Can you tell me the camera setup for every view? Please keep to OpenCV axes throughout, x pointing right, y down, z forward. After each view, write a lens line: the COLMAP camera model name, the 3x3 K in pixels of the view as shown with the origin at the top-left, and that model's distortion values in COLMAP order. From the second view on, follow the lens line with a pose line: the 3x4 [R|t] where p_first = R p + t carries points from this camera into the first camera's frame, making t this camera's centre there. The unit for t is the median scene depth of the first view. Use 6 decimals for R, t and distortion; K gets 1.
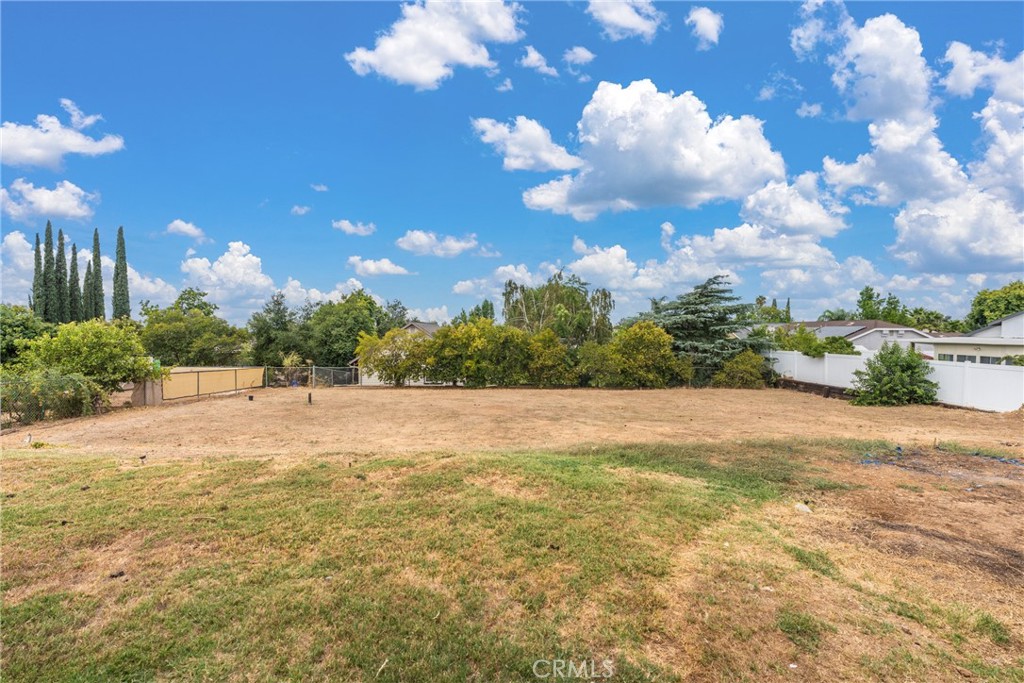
lens RADIAL K [[413.3, 0, 510.5], [0, 413.3, 338.5], [0, 0, 1]] dist [0.002403, 0.000472]
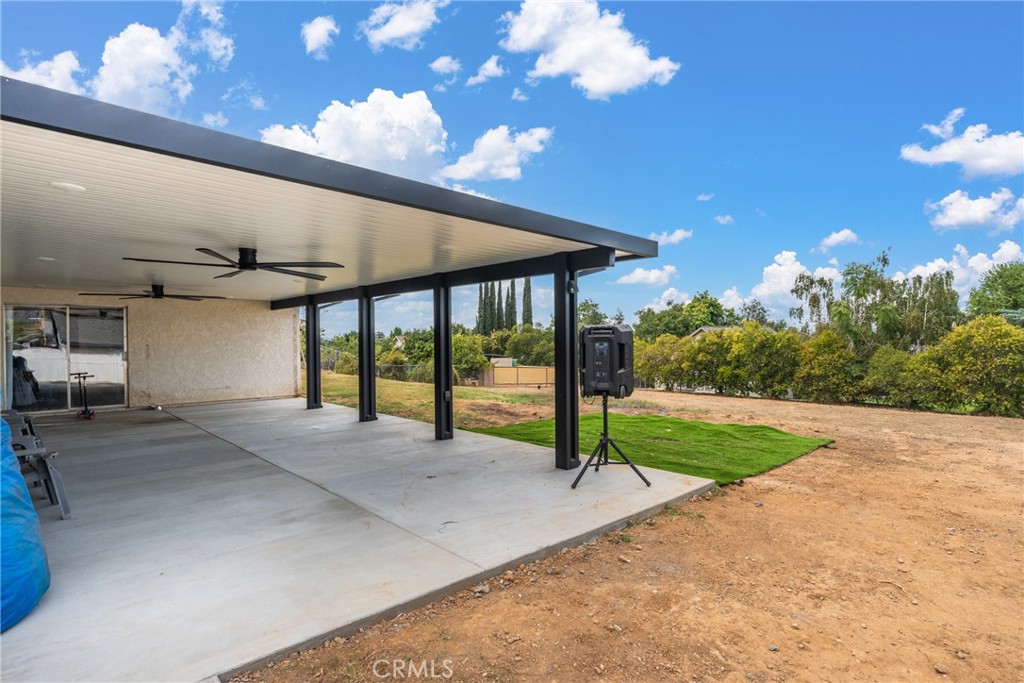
lens RADIAL K [[535.6, 0, 506.9], [0, 535.6, 340.0], [0, 0, 1]] dist [0.003199, 0.000115]
pose [[0.643863, -0.010646, -0.765067, 0.490338], [-0.001405, 0.999885, -0.015095, 0.010961], [0.765139, 0.010794, 0.643774, -0.167083]]
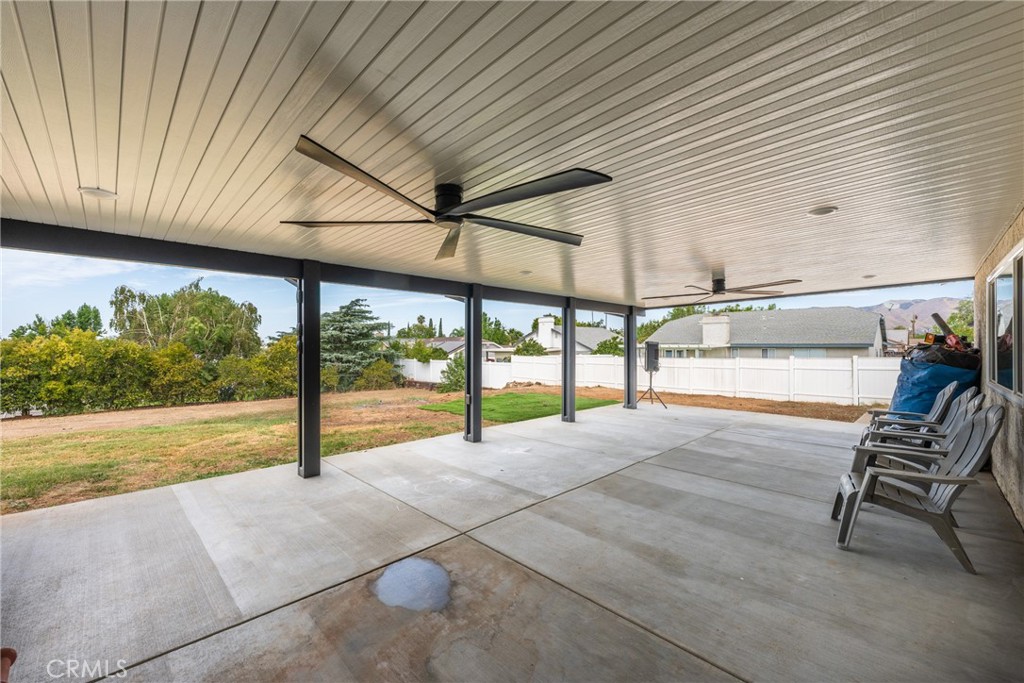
lens RADIAL K [[413.3, 0, 512.4], [0, 413.3, 345.2], [0, 0, 1]] dist [0.002403, 0.000472]
pose [[0.739844, -0.005417, 0.672757, 0.019245], [0.018957, 0.999738, -0.012798, 0.008681], [-0.672511, 0.022222, 0.739753, -0.207628]]
